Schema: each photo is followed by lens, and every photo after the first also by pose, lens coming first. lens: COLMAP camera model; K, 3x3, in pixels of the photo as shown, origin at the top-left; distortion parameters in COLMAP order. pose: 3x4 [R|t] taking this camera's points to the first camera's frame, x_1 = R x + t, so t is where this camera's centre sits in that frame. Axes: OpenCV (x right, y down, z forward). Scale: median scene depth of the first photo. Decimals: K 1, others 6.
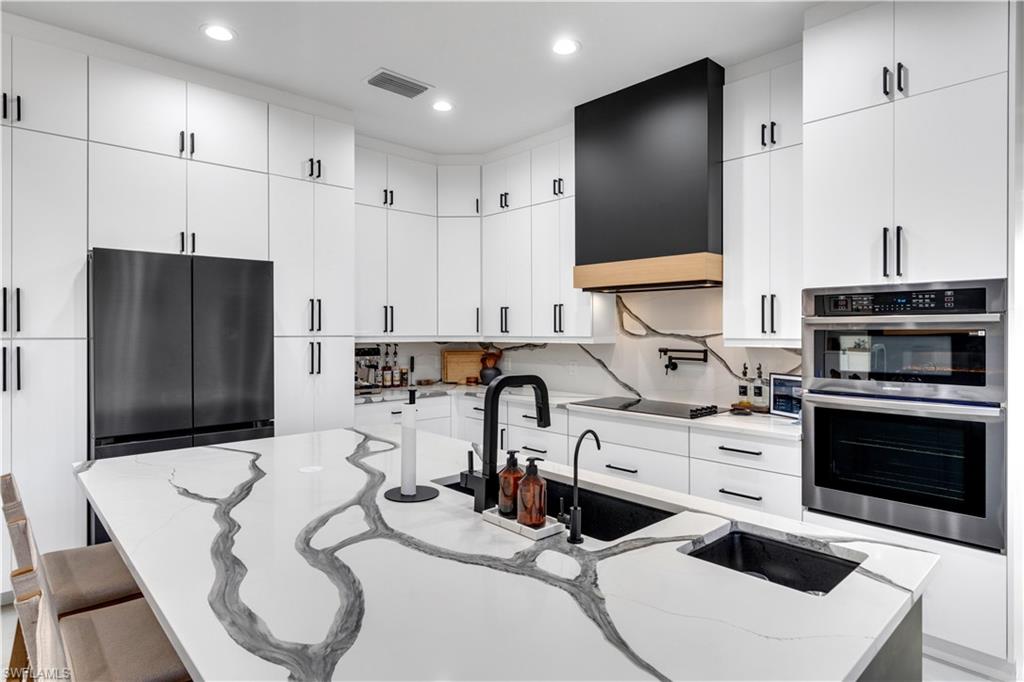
lens RADIAL K [[563.5, 0, 505.0], [0, 563.5, 335.8], [0, 0, 1]] dist [0.001367, 0.000544]
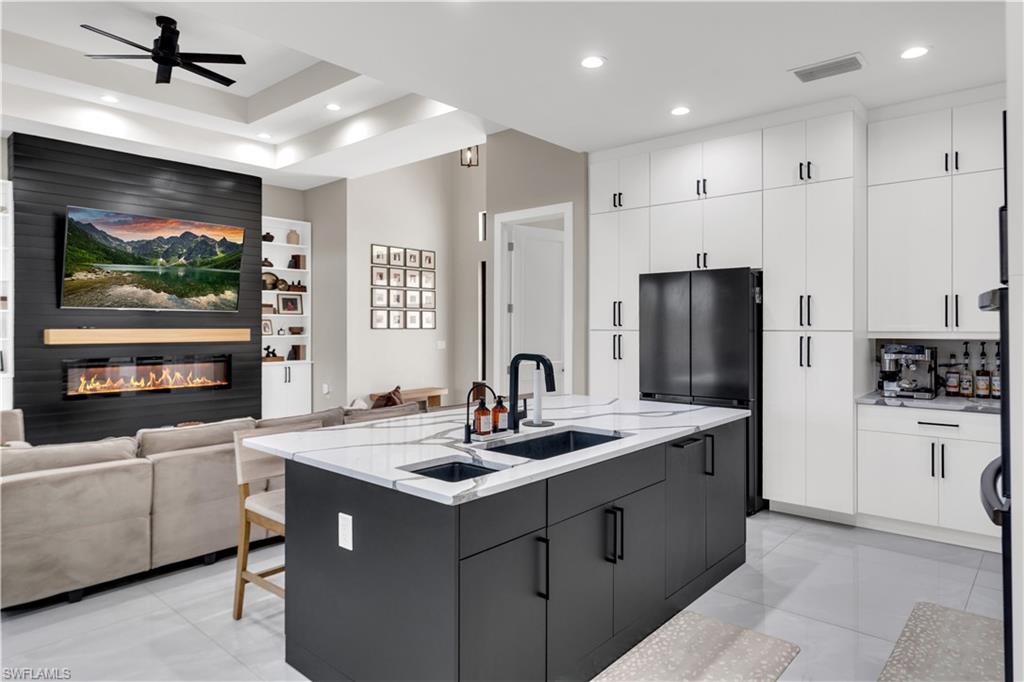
lens RADIAL K [[625.3, 0, 510.0], [0, 625.3, 325.5], [0, 0, 1]] dist [-0.002883, -0.000355]
pose [[0.103685, 0.000218, -0.994610, 0.751774], [-0.006711, 0.999977, -0.000480, -0.004645], [0.994588, 0.006724, 0.103684, 0.328465]]
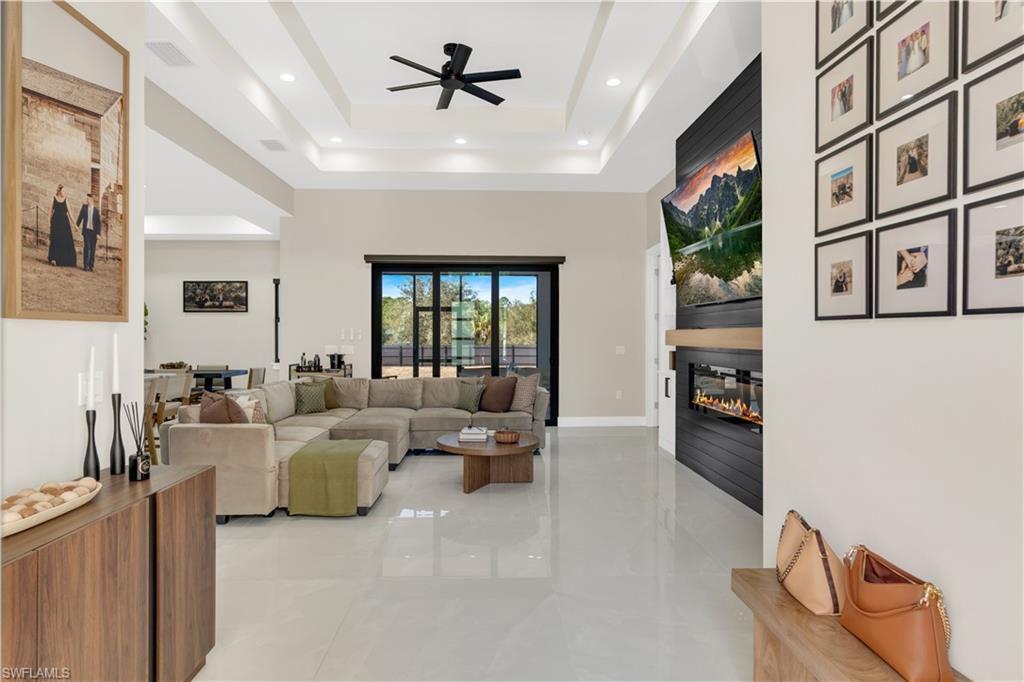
lens RADIAL K [[563.5, 0, 505.0], [0, 563.5, 335.8], [0, 0, 1]] dist [0.001367, 0.000544]
pose [[-0.752760, -0.001202, 0.658294, -1.596029], [0.001069, 0.999995, 0.003049, 0.021012], [-0.658295, 0.002998, -0.752754, 0.633395]]
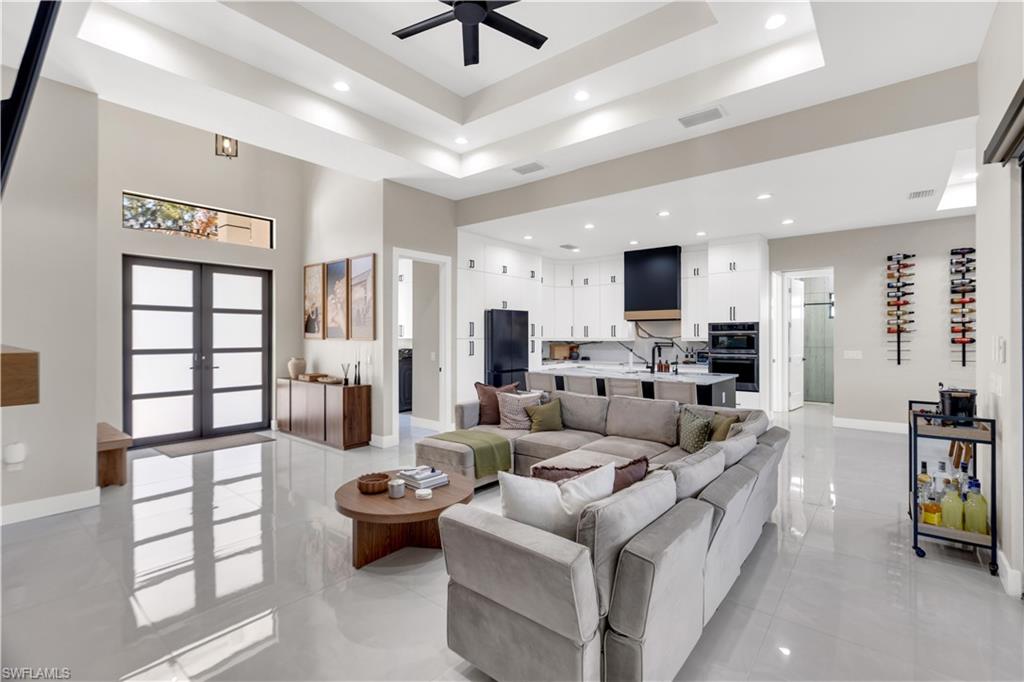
lens RADIAL K [[466.1, 0, 516.8], [0, 466.1, 337.9], [0, 0, 1]] dist [-0.000503, 0.000055]
pose [[0.988055, -0.003267, 0.154069, -0.734202], [0.004444, 0.999964, -0.007296, 0.014705], [-0.154040, 0.007894, 0.988033, -1.118673]]
